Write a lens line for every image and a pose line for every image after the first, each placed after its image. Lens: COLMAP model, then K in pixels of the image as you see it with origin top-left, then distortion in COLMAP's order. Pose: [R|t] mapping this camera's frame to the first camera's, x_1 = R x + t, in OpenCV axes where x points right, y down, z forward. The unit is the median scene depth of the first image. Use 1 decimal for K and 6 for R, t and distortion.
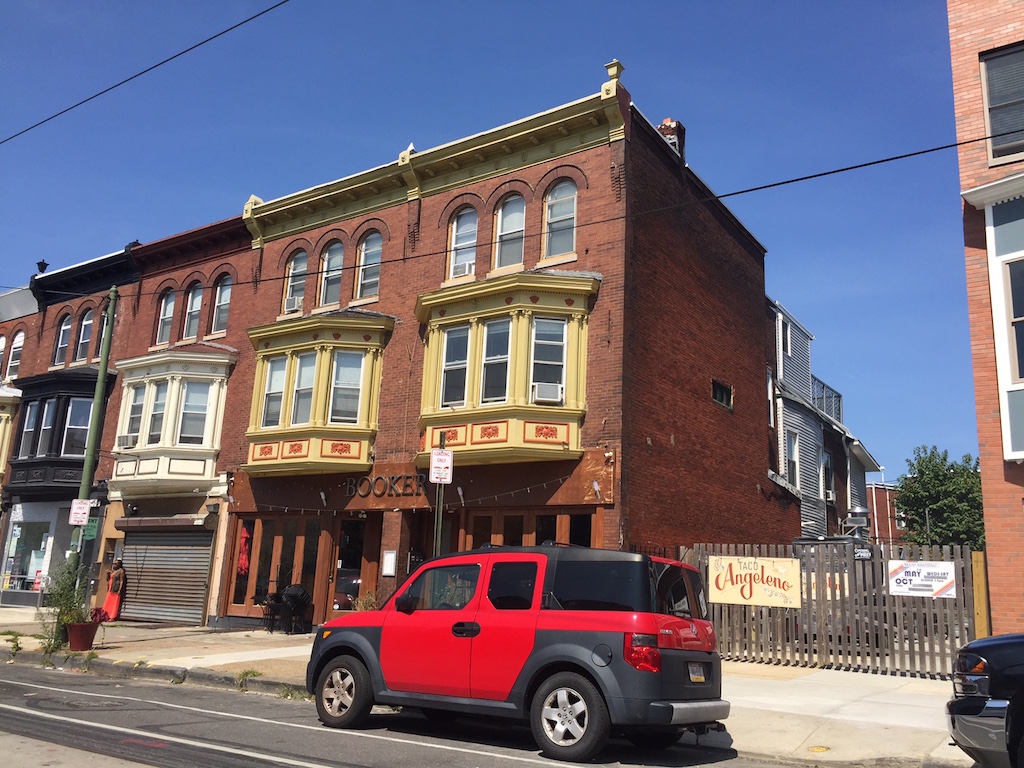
lens RADIAL K [[884.5, 0, 510.5], [0, 884.5, 392.5], [0, 0, 1]] dist [0.036643, 0.001244]
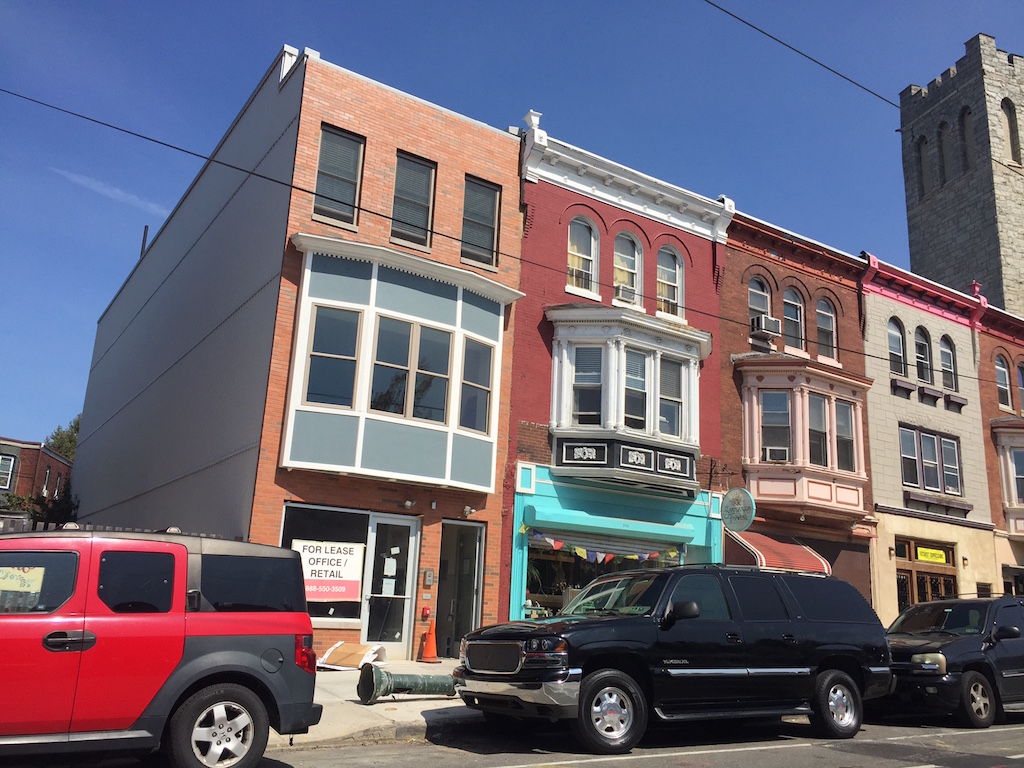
lens RADIAL K [[884.5, 0, 516.9], [0, 884.5, 390.5], [0, 0, 1]] dist [0.036643, 0.001244]
pose [[0.387783, 0.199036, 0.900005, -0.311904], [-0.229440, 0.966519, -0.114887, 0.032928], [-0.892738, -0.161946, 0.420467, 0.195484]]
